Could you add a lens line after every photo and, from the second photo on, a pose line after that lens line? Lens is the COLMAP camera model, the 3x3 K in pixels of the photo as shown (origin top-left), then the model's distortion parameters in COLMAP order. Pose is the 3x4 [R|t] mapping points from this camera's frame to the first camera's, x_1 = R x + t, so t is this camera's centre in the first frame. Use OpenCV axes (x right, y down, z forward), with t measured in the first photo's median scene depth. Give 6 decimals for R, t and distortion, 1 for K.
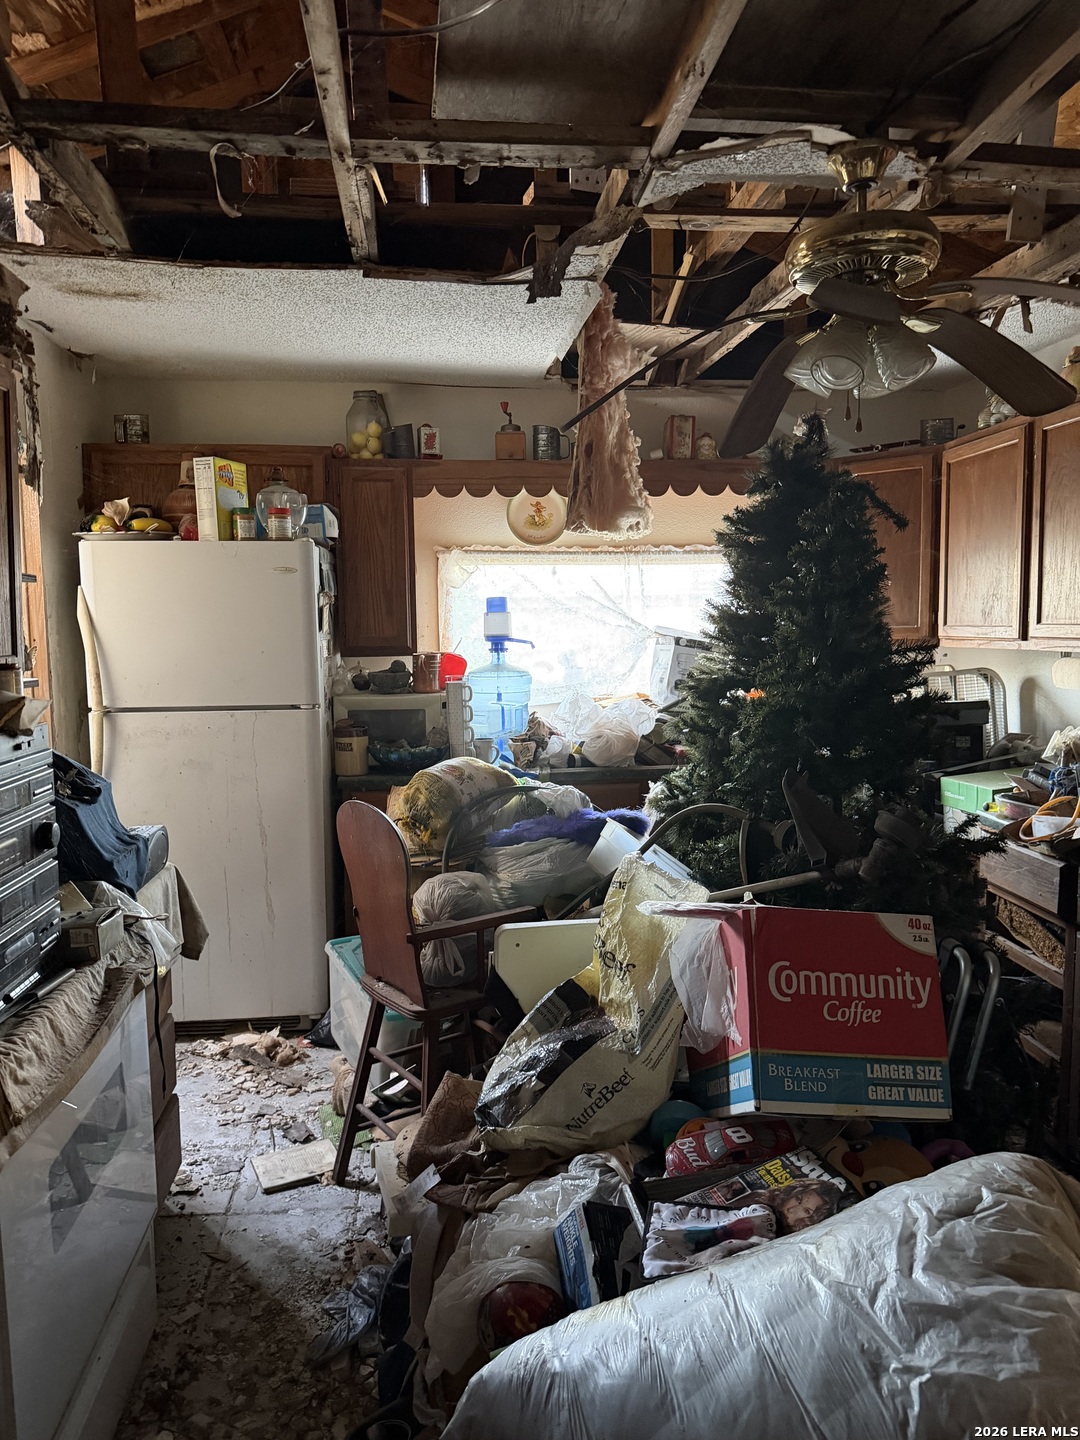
lens RADIAL K [[1013.9, 0, 540.0], [0, 1013.9, 720.0], [0, 0, 1]] dist [0.092525, -0.131102]
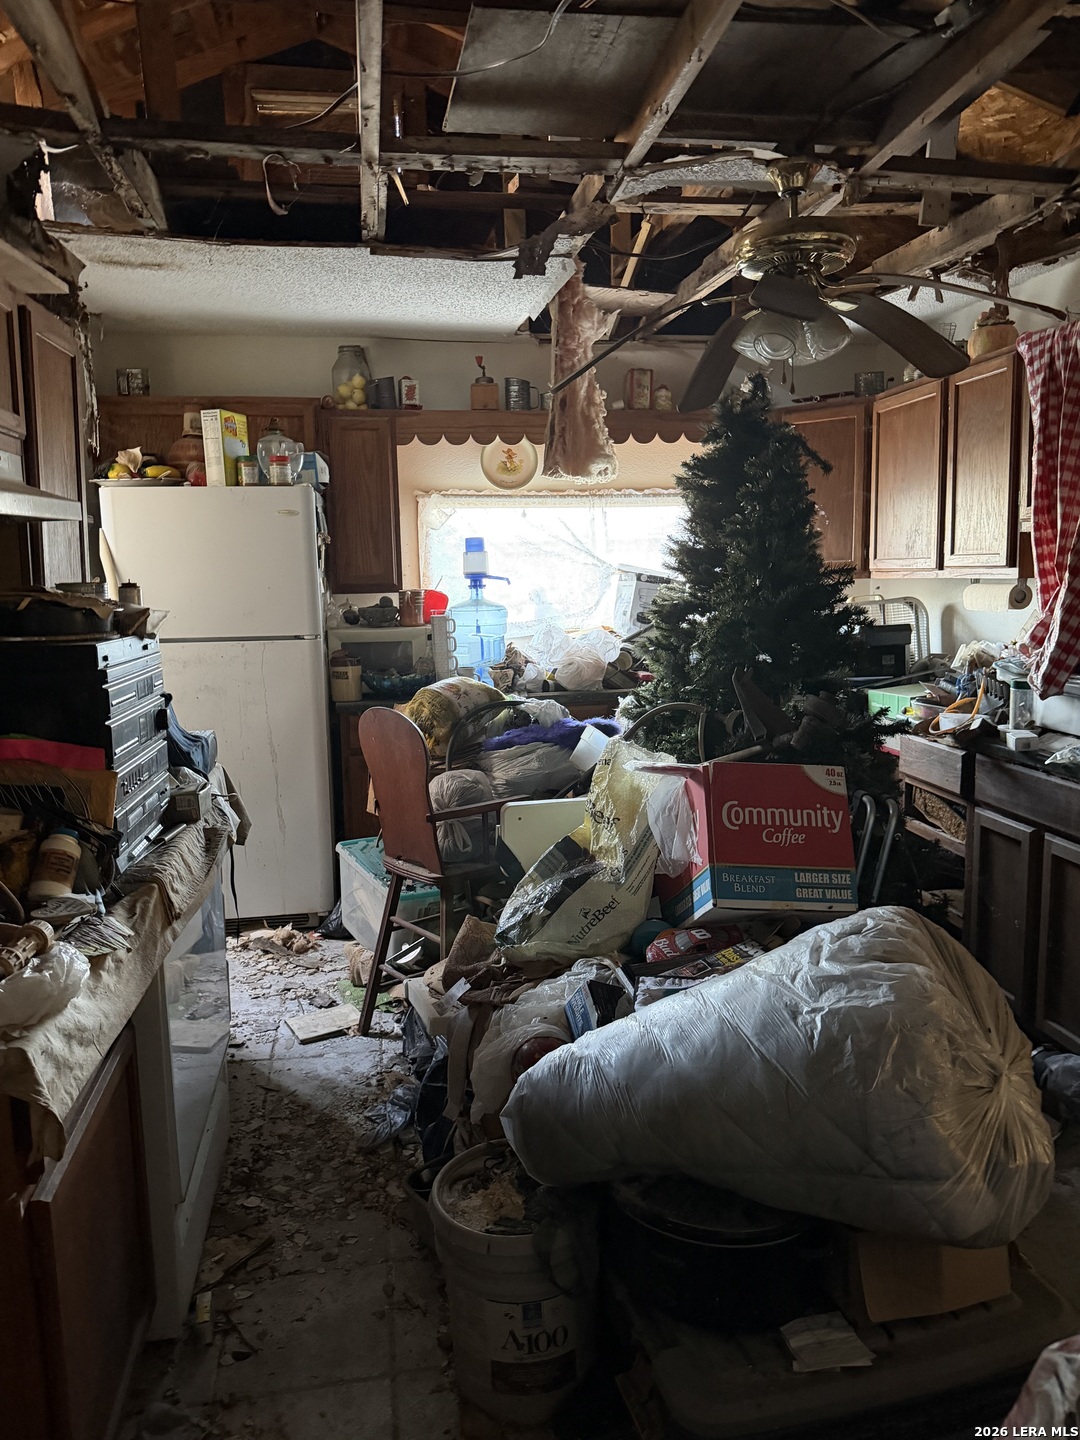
lens RADIAL K [[1045.1, 0, 539.8], [0, 1045.1, 715.1], [0, 0, 1]] dist [0.131260, -0.214135]
pose [[0.998606, -0.016562, 0.050109, -0.051082], [0.014560, 0.999091, 0.040061, 0.040279], [-0.050727, -0.039276, 0.997940, -0.220150]]
